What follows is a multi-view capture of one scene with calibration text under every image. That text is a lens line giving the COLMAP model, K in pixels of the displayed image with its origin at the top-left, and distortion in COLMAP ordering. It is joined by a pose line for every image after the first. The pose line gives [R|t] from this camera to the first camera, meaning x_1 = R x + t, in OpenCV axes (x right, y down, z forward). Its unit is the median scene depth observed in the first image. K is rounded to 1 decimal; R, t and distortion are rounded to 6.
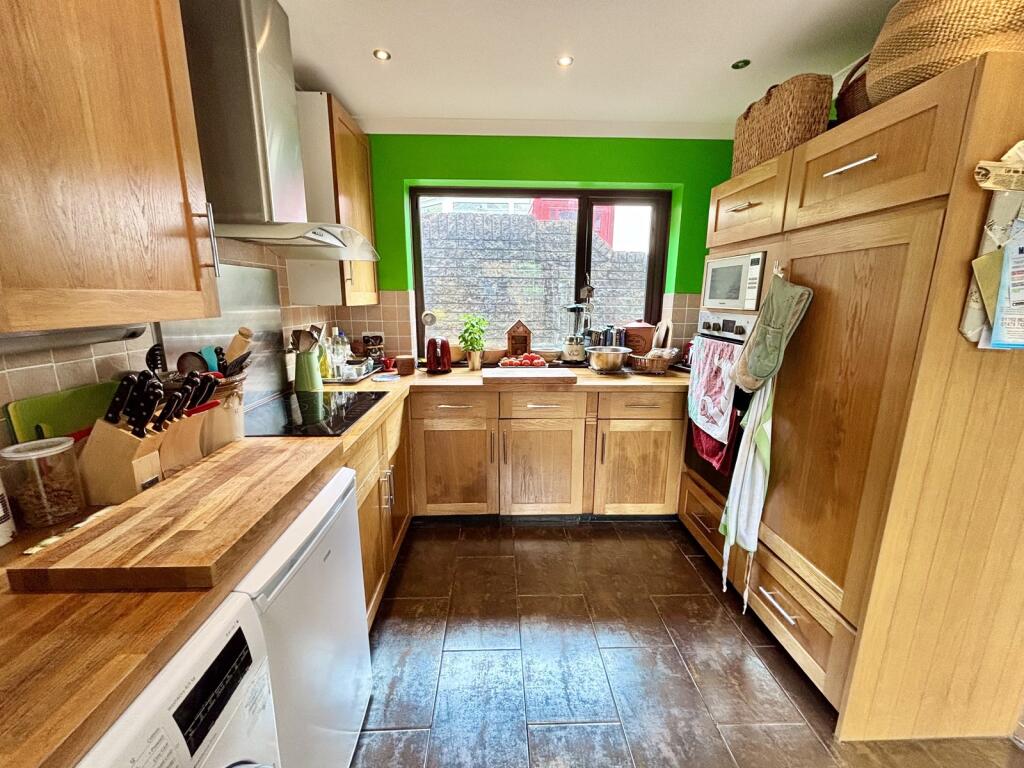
lens RADIAL K [[410.7, 0, 512.3], [0, 410.7, 381.8], [0, 0, 1]] dist [-0.002997, -0.001119]
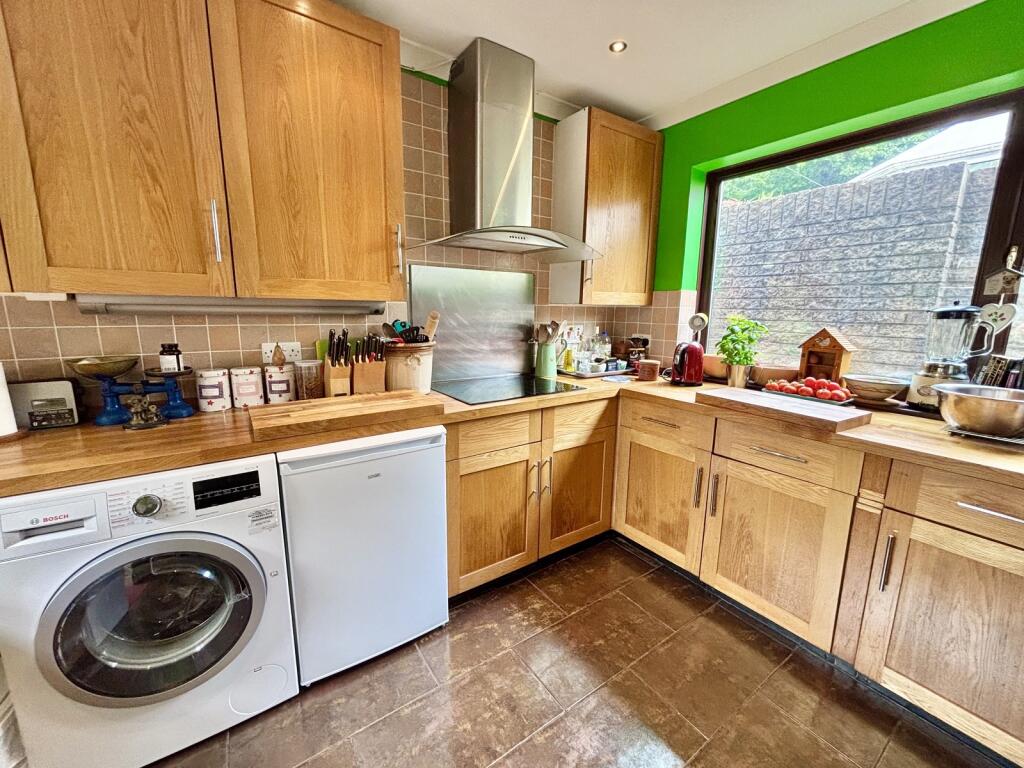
lens RADIAL K [[410.7, 0, 510.7], [0, 410.7, 382.2], [0, 0, 1]] dist [-0.002997, -0.001119]
pose [[0.536112, 0.148787, -0.830931, 0.371792], [-0.180964, 0.981717, 0.059030, -0.014034], [0.824522, 0.118722, 0.553235, 0.262831]]
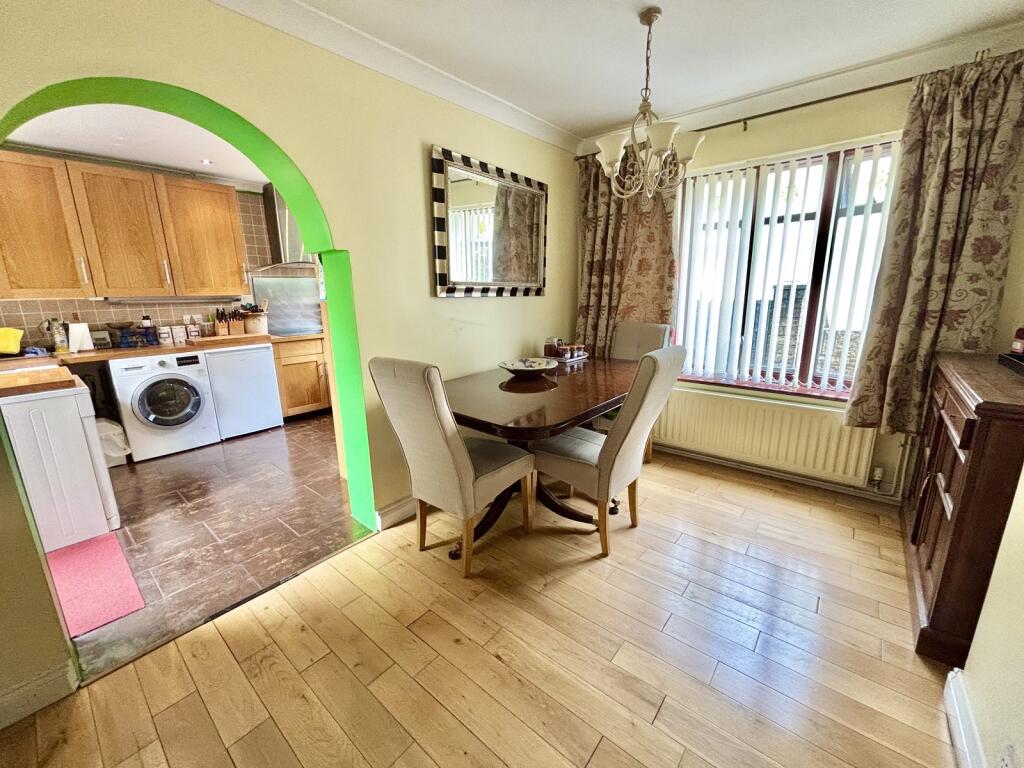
lens RADIAL K [[410.7, 0, 513.3], [0, 410.7, 385.0], [0, 0, 1]] dist [-0.002997, -0.001119]
pose [[0.739212, 0.132876, -0.660235, 1.672935], [-0.116805, 0.990781, 0.068622, 0.049890], [0.663266, 0.026393, 0.747918, -0.057851]]
